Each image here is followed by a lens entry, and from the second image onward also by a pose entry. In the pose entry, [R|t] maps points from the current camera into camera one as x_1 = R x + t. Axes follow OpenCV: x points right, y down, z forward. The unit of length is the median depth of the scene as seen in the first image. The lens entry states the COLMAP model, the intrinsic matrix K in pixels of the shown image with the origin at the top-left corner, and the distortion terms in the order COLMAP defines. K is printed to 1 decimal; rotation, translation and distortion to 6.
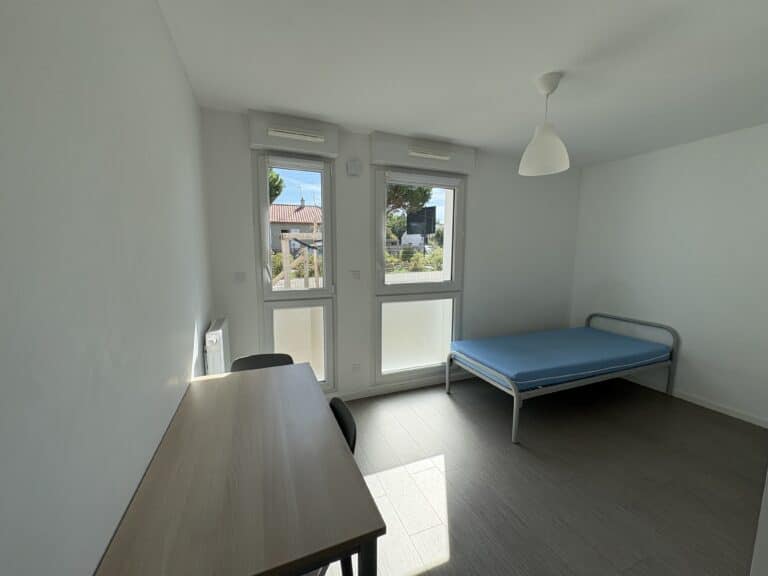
lens RADIAL K [[304.9, 0, 383.6], [0, 304.9, 292.8], [0, 0, 1]] dist [0.002415, 0.000074]
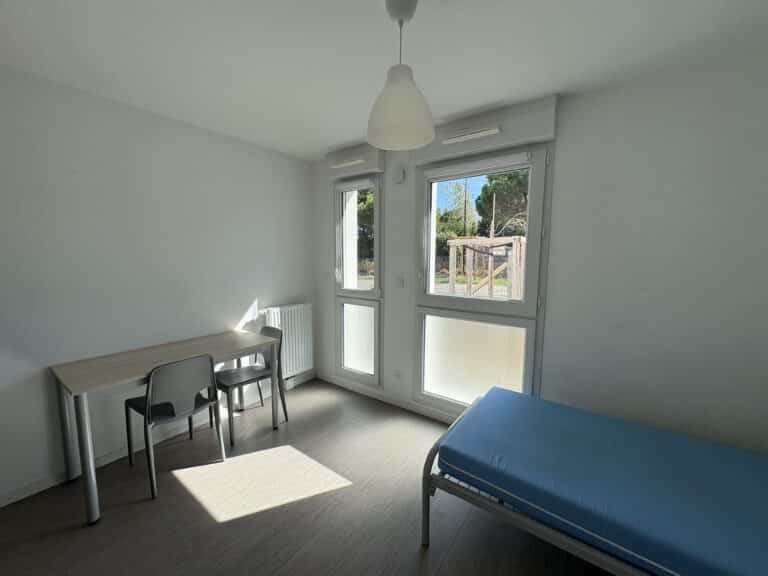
lens RADIAL K [[304.9, 0, 361.4], [0, 304.9, 286.5], [0, 0, 1]] dist [0.002415, 0.000074]
pose [[0.512316, 0.092328, -0.853819, 0.689704], [-0.100404, 0.993825, 0.047222, -0.076459], [0.852907, 0.061535, 0.518423, 0.375342]]
